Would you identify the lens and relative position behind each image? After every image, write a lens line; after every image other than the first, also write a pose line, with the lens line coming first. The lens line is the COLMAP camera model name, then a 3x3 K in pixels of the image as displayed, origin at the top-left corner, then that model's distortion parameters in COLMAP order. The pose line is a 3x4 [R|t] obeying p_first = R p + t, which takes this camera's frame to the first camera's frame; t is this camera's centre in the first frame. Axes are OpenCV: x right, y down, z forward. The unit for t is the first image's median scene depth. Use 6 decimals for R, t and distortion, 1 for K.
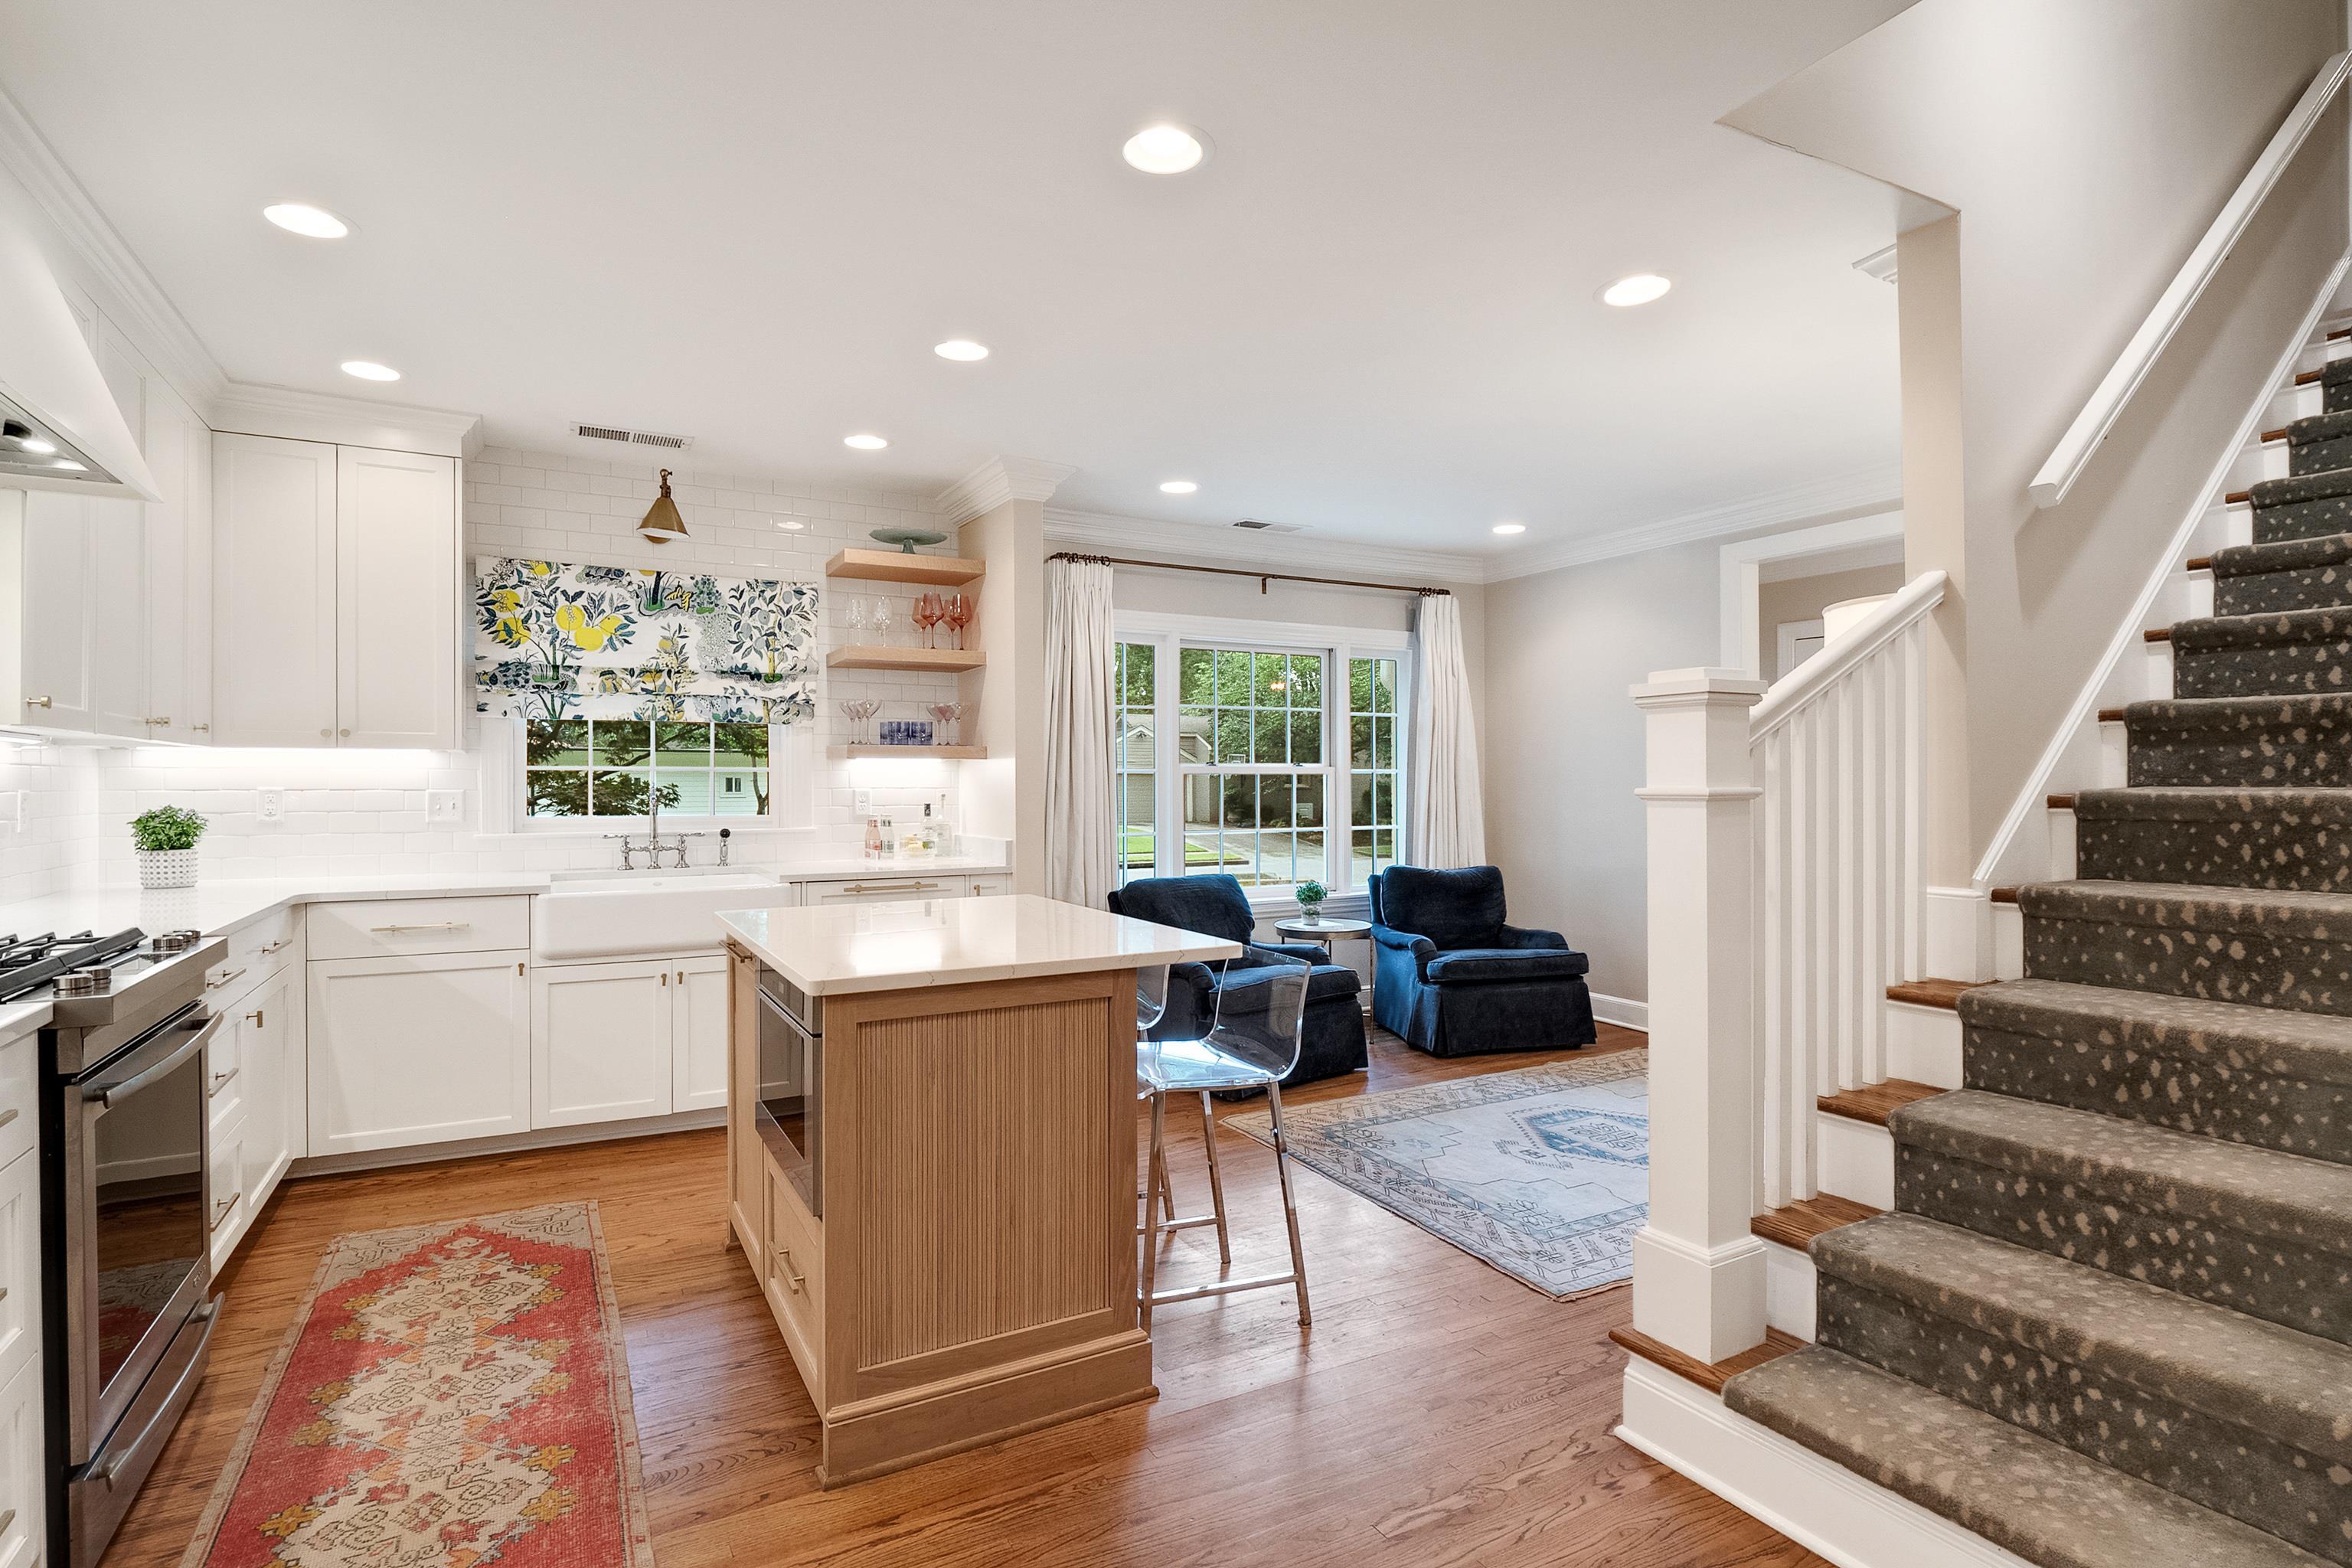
lens RADIAL K [[1154.8, 0, 1177.7], [0, 1154.8, 787.2], [0, 0, 1]] dist [-0.010129, -0.006622]
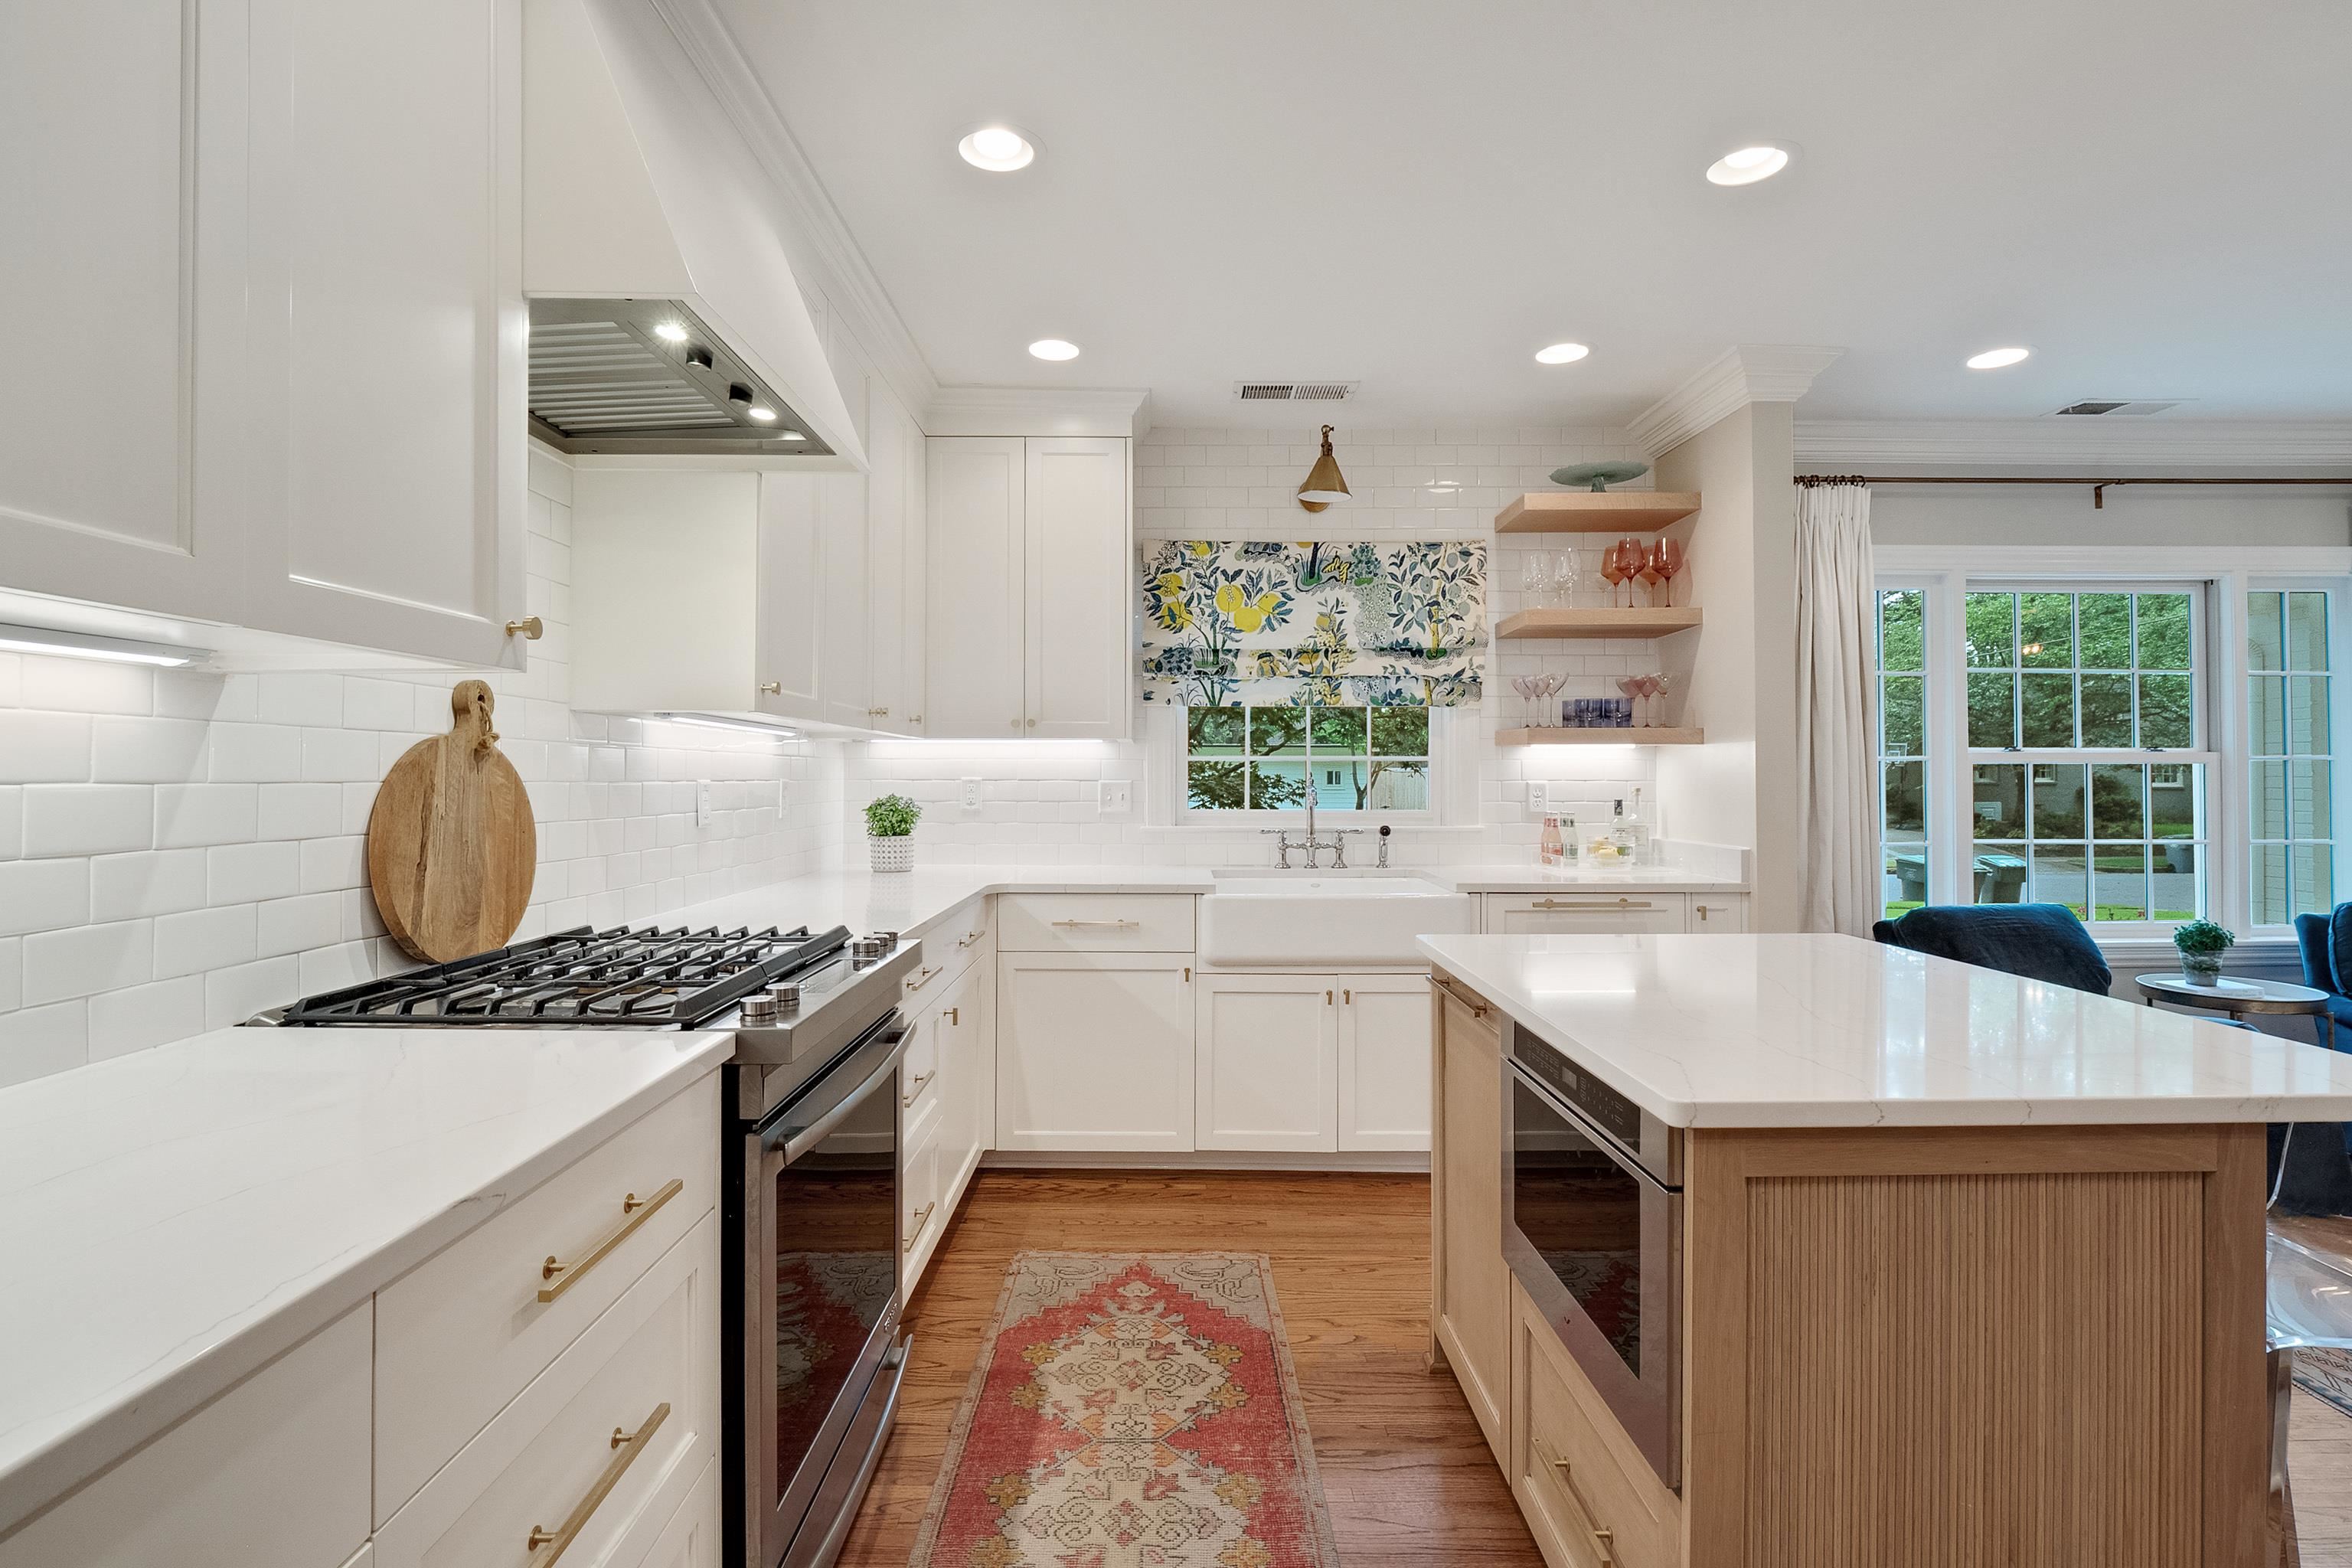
lens RADIAL K [[1134.8, 0, 1175.8], [0, 1134.8, 749.3], [0, 0, 1]] dist [0.001674, -0.007194]
pose [[0.877345, -0.009465, -0.479766, -0.140526], [-0.003617, 0.999647, -0.026338, 0.001191], [0.479846, 0.024843, 0.877001, 0.192185]]
